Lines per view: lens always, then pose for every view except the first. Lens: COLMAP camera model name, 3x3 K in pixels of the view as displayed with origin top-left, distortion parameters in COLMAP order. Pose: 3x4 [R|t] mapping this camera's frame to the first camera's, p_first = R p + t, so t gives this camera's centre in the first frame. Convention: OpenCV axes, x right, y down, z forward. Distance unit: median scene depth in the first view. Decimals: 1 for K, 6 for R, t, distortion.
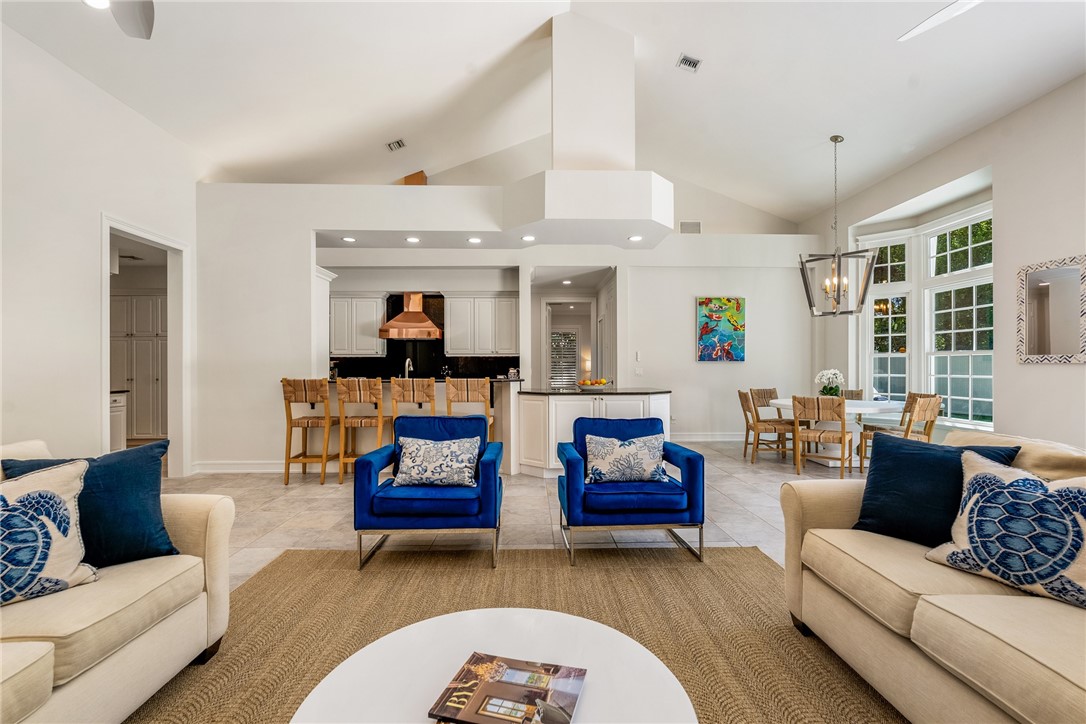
lens RADIAL K [[488.5, 0, 536.0], [0, 488.5, 363.0], [0, 0, 1]] dist [-0.004067, 0.000435]
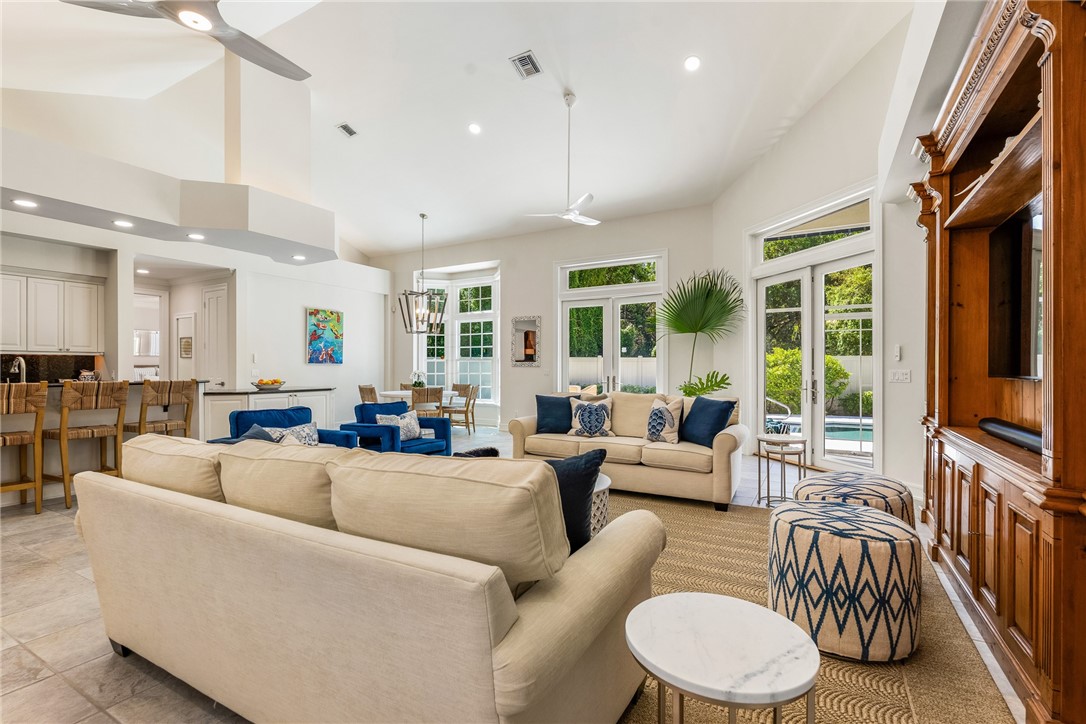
lens RADIAL K [[488.5, 0, 540.2], [0, 488.5, 365.5], [0, 0, 1]] dist [-0.004067, 0.000435]
pose [[0.526334, 0.004418, 0.850267, -0.370989], [-0.005380, 0.999984, -0.001866, 0.000743], [-0.850261, -0.003592, 0.526349, -0.076885]]
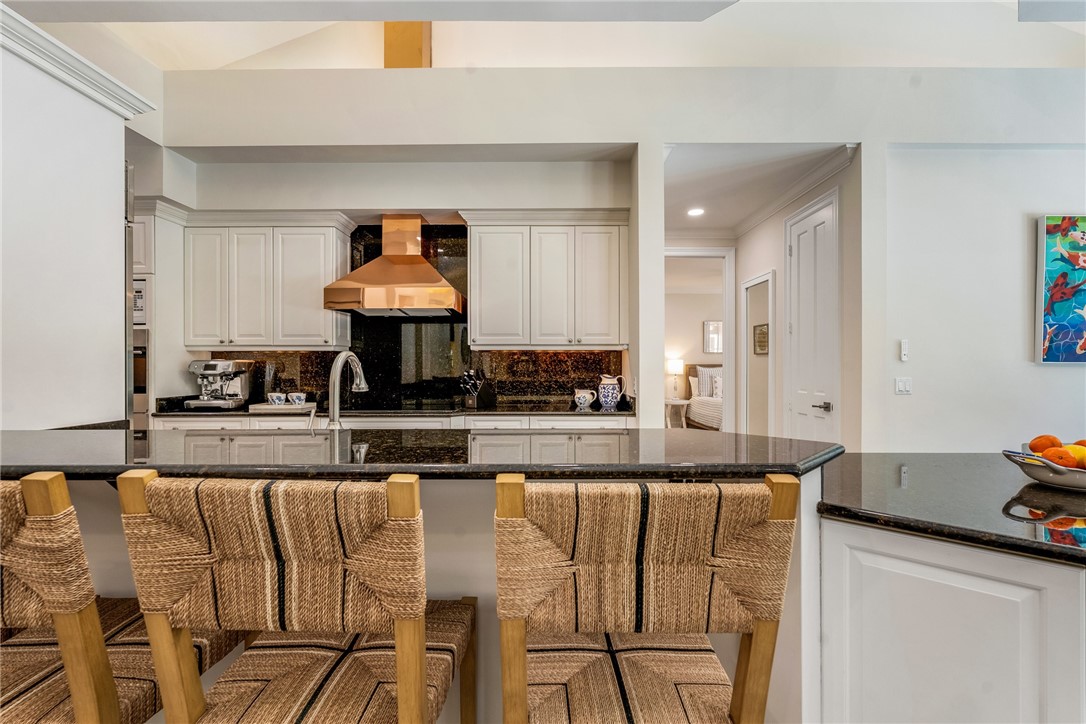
lens RADIAL K [[488.5, 0, 545.9], [0, 488.5, 364.0], [0, 0, 1]] dist [-0.004067, 0.000435]
pose [[0.999473, 0.004908, -0.032103, -0.102420], [-0.004948, 0.999987, -0.001191, 0.000867], [0.032097, 0.001349, 0.999484, 0.565858]]
